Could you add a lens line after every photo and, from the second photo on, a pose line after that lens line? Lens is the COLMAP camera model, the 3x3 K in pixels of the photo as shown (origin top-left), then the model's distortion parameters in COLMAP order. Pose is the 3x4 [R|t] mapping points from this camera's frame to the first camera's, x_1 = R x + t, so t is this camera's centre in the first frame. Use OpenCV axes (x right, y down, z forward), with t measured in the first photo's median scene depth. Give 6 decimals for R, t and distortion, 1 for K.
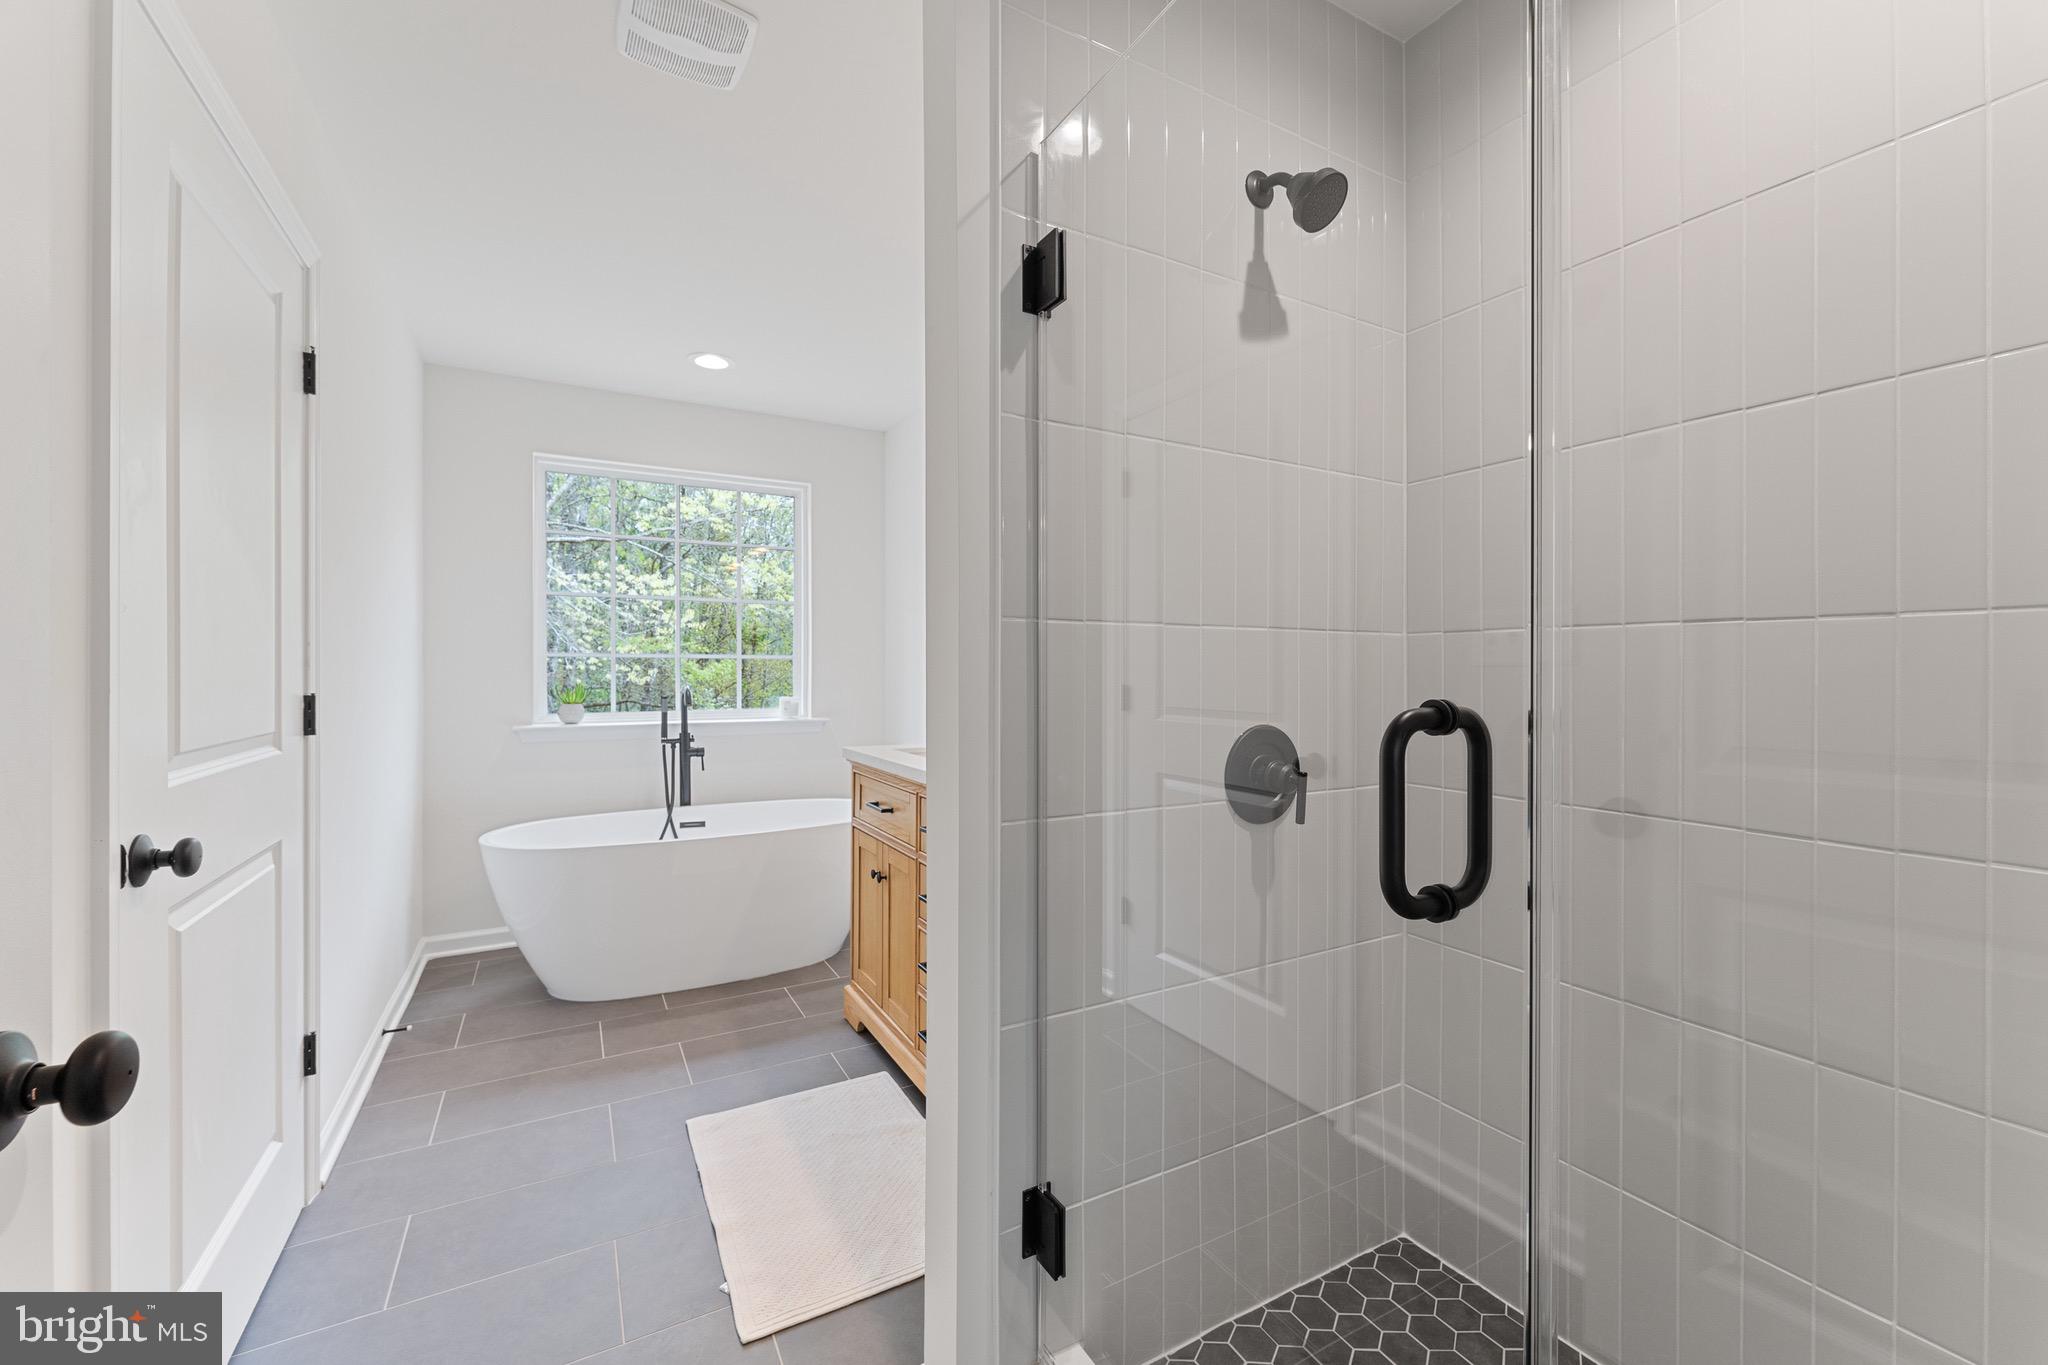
lens RADIAL K [[836.3, 0, 1049.6], [0, 836.3, 686.3], [0, 0, 1]] dist [-0.002939, -0.000379]
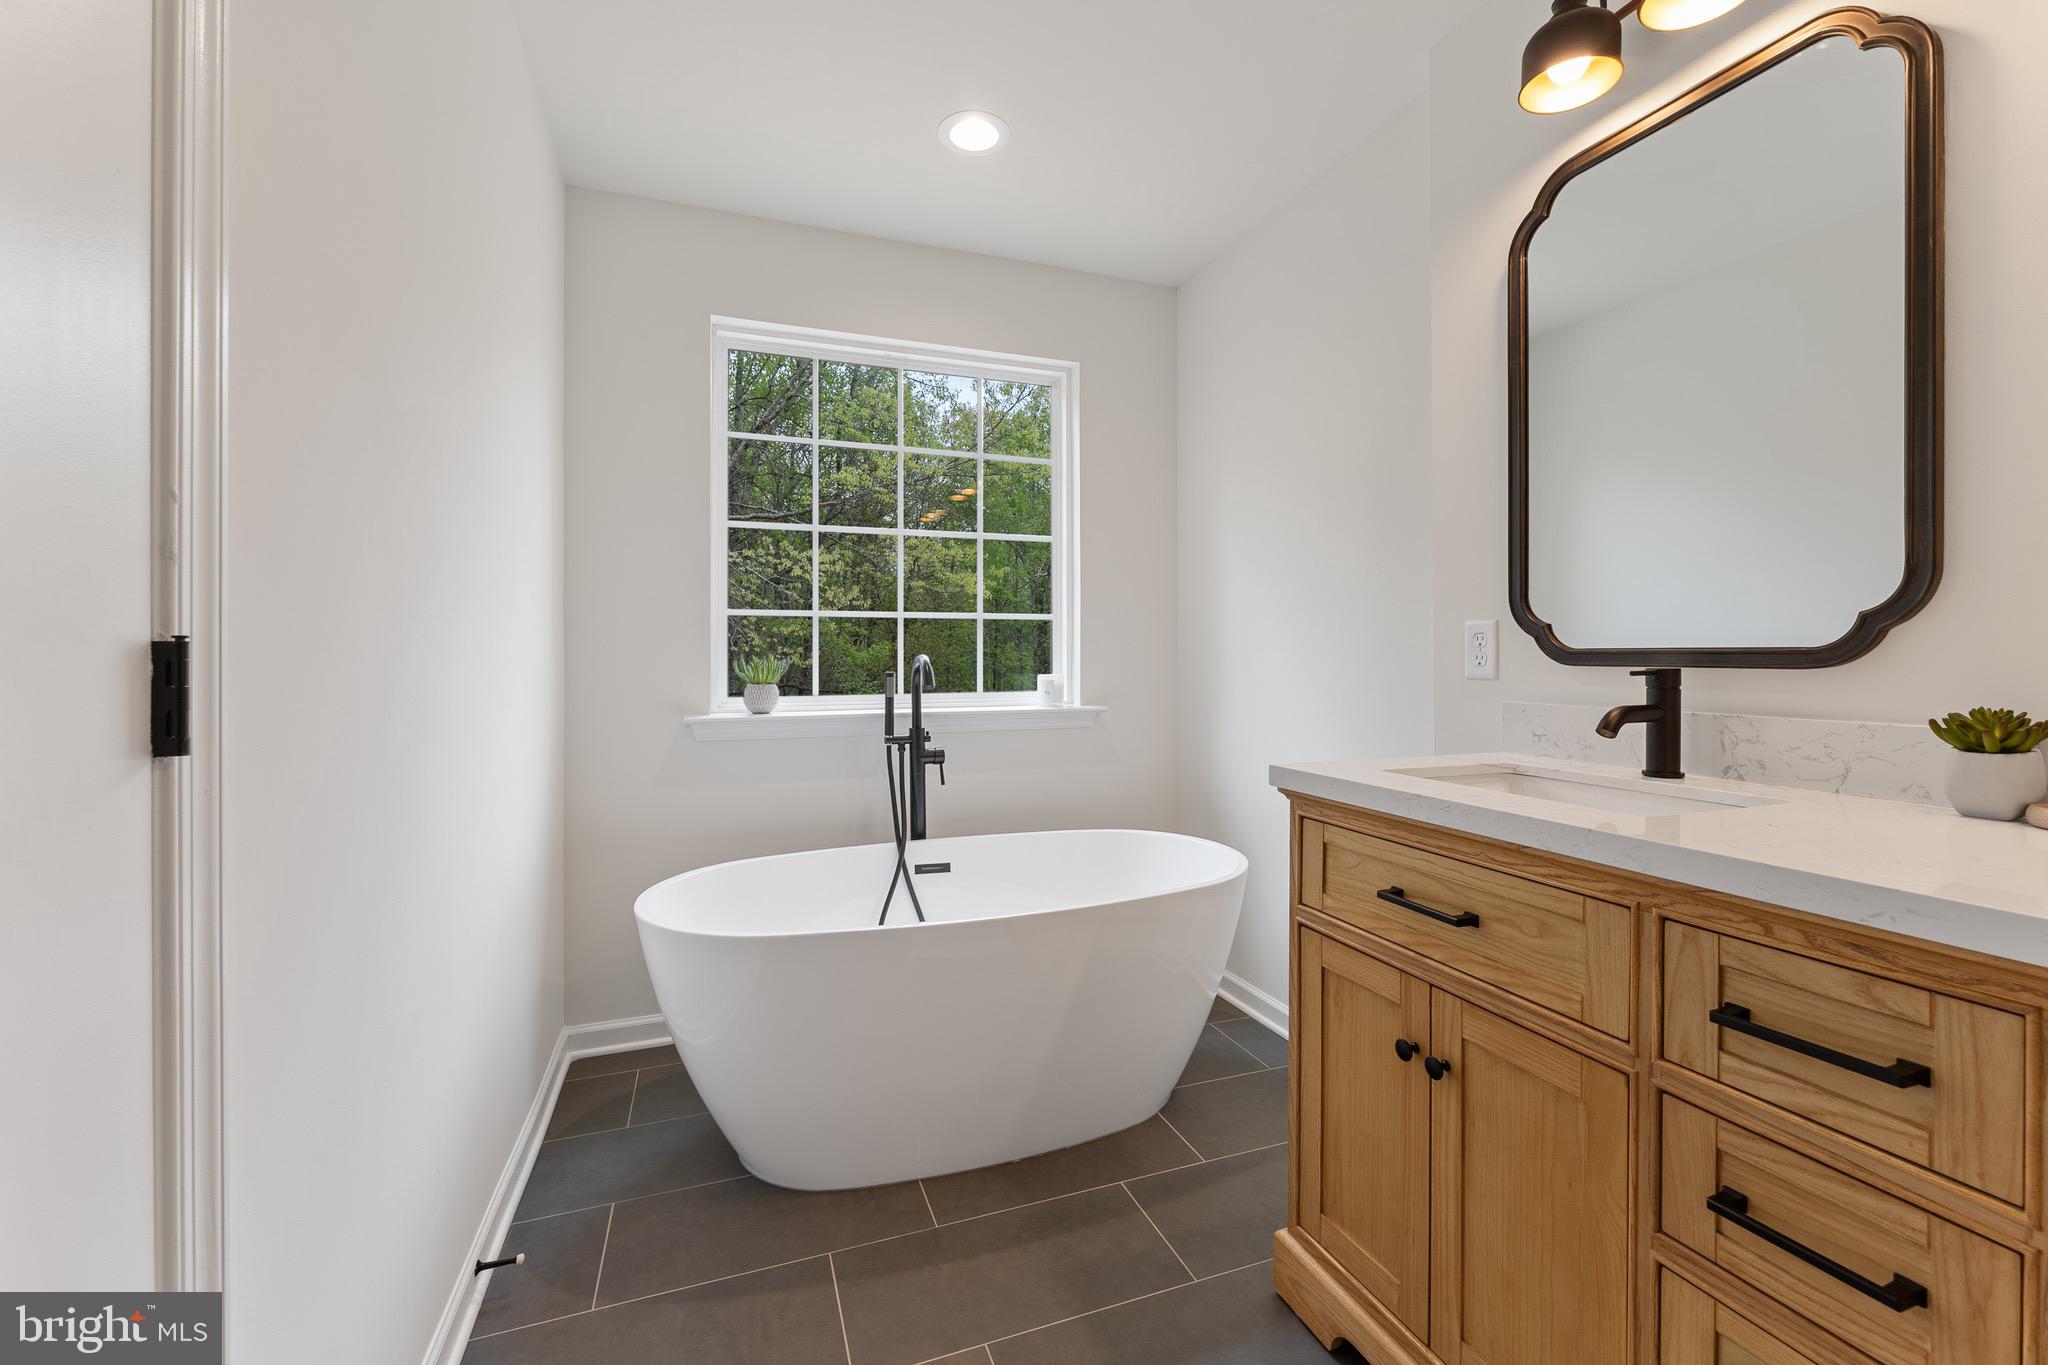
lens RADIAL K [[836.3, 0, 1014.9], [0, 836.3, 670.6], [0, 0, 1]] dist [-0.002939, -0.000379]
pose [[0.982184, -0.003534, -0.187888, -0.261354], [0.002990, 0.999990, -0.003182, 0.013839], [0.187897, 0.002564, 0.982185, 0.399601]]
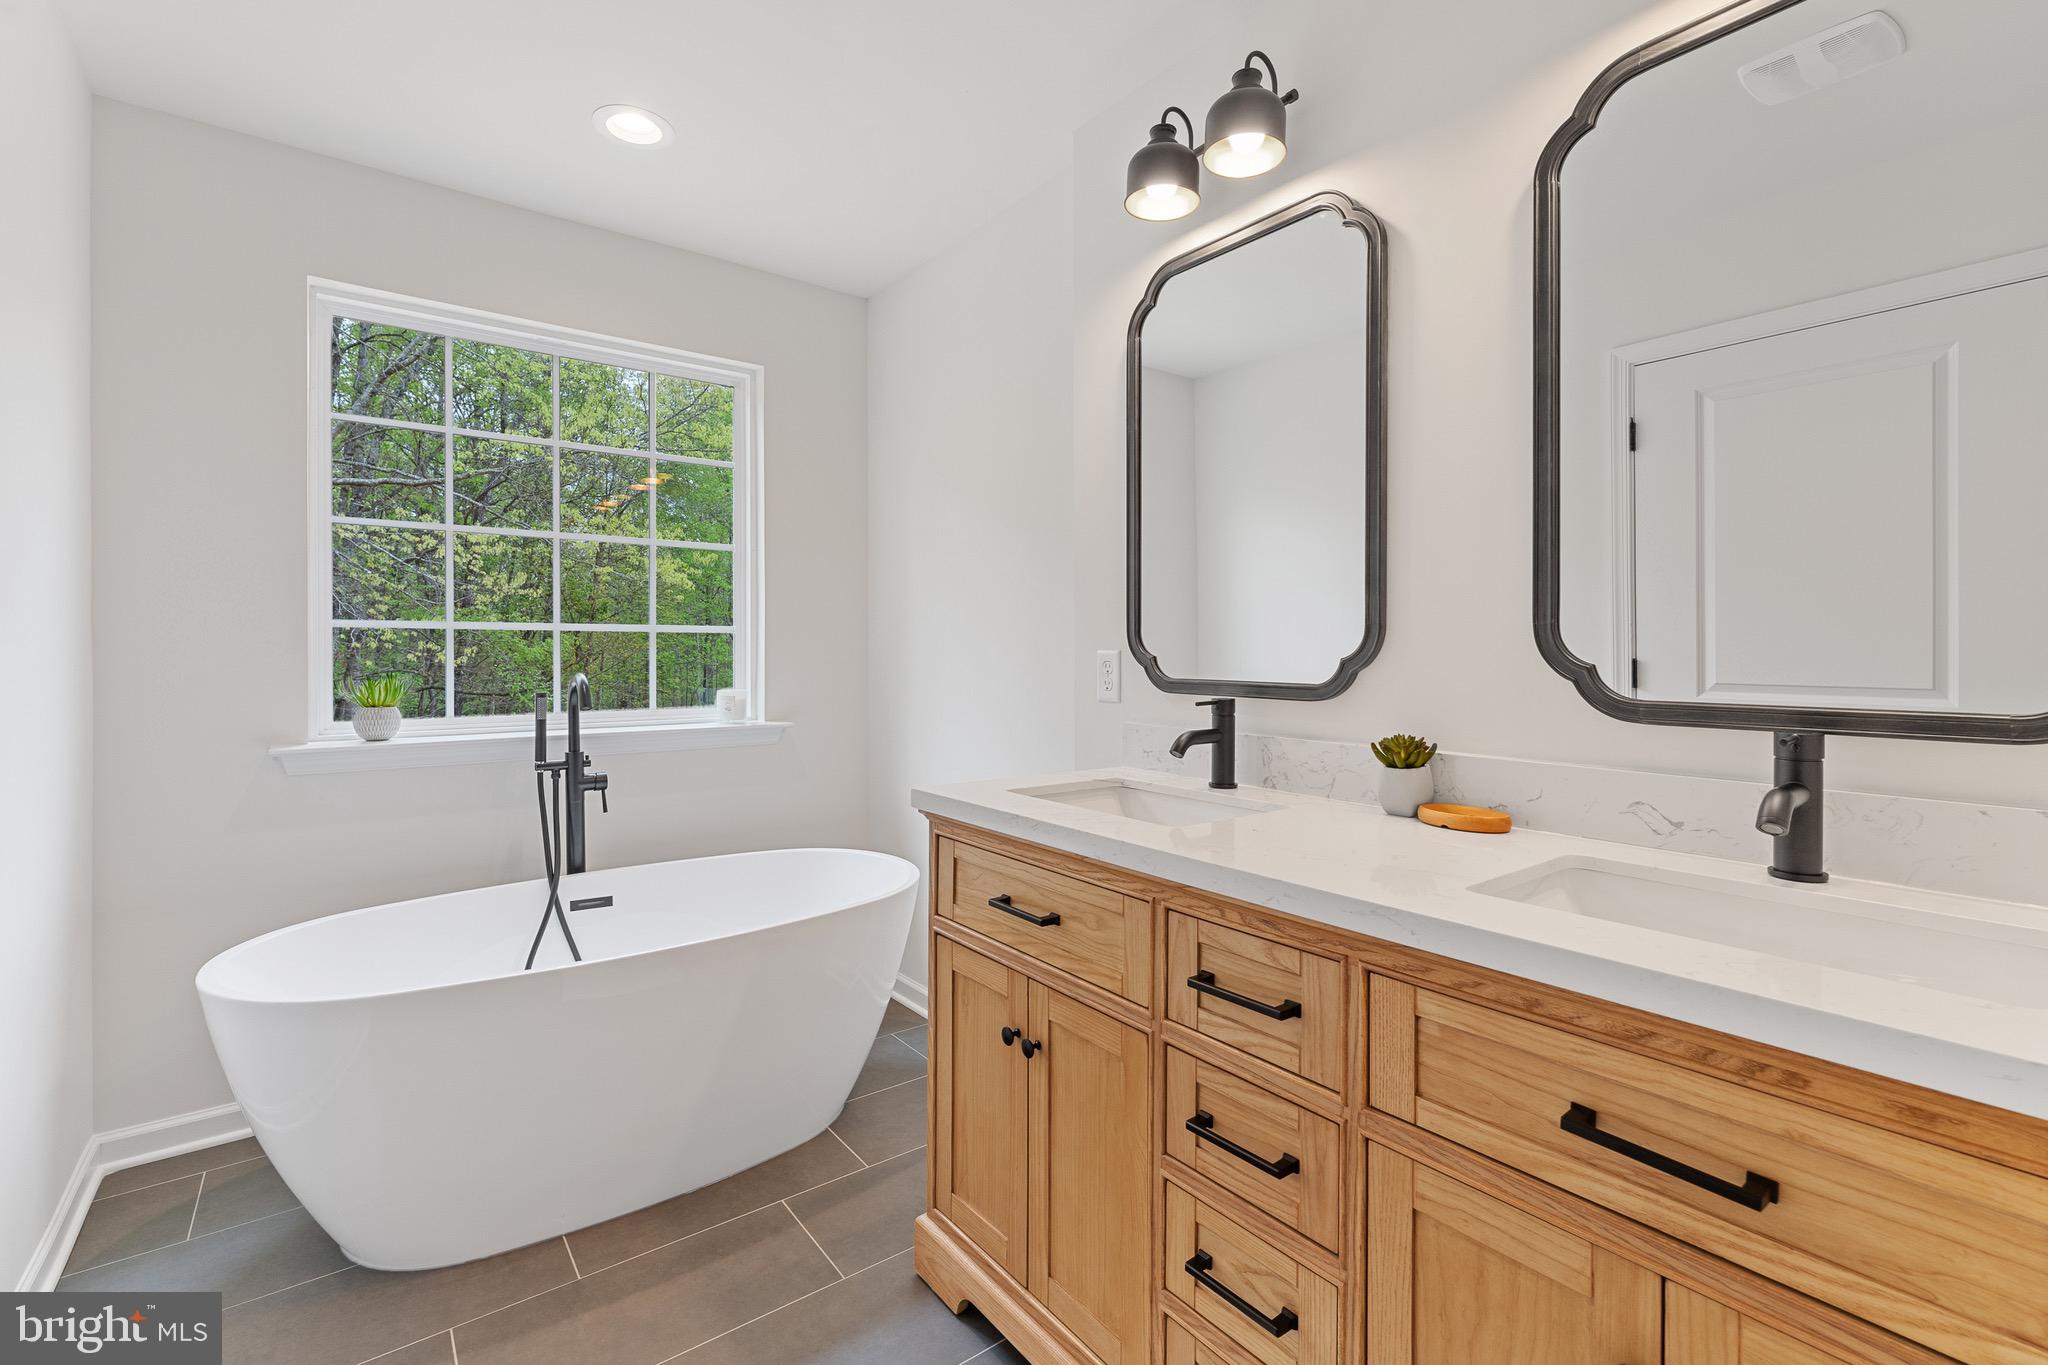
lens RADIAL K [[901.1, 0, 1014.5], [0, 901.1, 667.0], [0, 0, 1]] dist [-0.002313, 0.000511]
pose [[0.993529, -0.002774, 0.113543, -0.212191], [0.002600, 0.999995, 0.001684, -0.007631], [-0.113547, -0.001378, 0.993532, 0.340119]]
